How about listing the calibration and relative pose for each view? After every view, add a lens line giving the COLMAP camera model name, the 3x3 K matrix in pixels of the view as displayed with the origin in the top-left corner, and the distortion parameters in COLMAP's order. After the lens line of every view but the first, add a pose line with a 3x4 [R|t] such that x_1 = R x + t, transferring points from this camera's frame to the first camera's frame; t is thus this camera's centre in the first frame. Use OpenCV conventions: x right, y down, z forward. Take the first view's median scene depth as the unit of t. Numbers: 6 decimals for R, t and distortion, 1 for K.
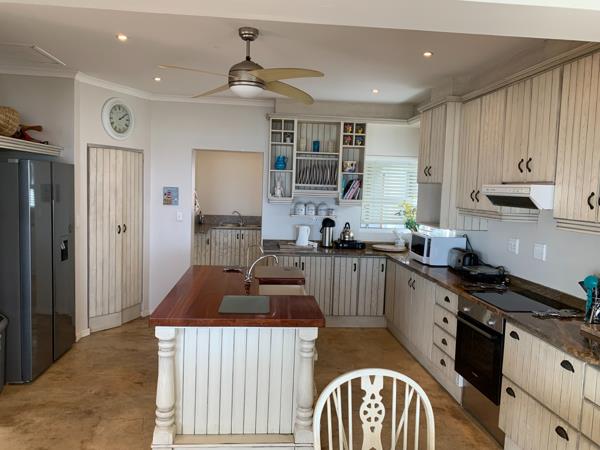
lens RADIAL K [[463.5, 0, 300.0], [0, 463.5, 225.0], [0, 0, 1]] dist [0.028950, -0.002528]
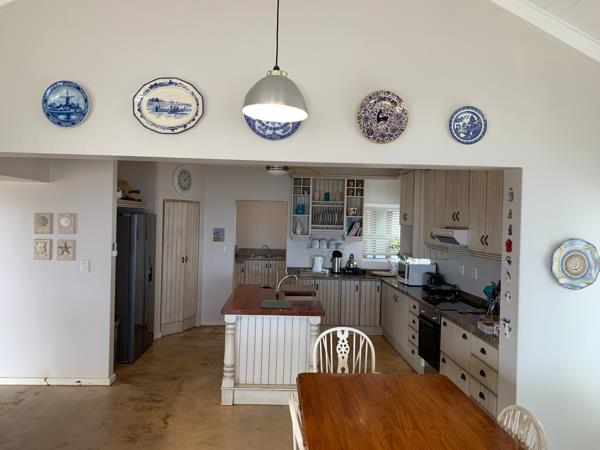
lens RADIAL K [[463.5, 0, 300.0], [0, 463.5, 225.0], [0, 0, 1]] dist [0.028950, -0.002528]
pose [[0.998692, -0.007039, -0.050648, 0.028838], [0.003470, 0.997525, -0.070226, 0.005167], [0.051017, 0.069959, 0.996244, -0.382683]]
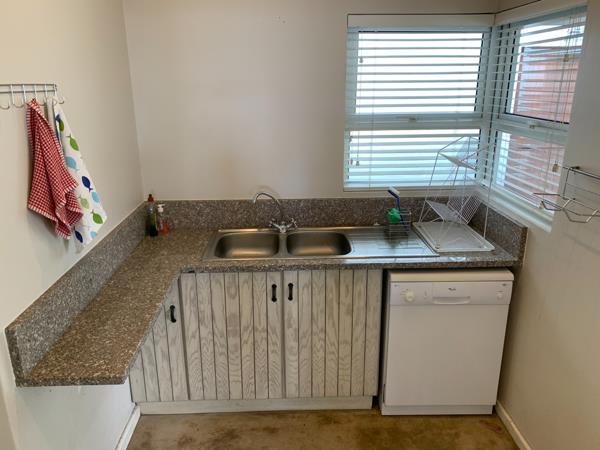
lens RADIAL K [[463.5, 0, 300.0], [0, 463.5, 225.0], [0, 0, 1]] dist [0.028950, -0.002528]
pose [[0.997770, -0.019878, -0.063723, -0.165561], [0.033636, 0.974294, 0.222754, -0.132771], [0.057657, -0.224401, 0.972790, 1.224124]]
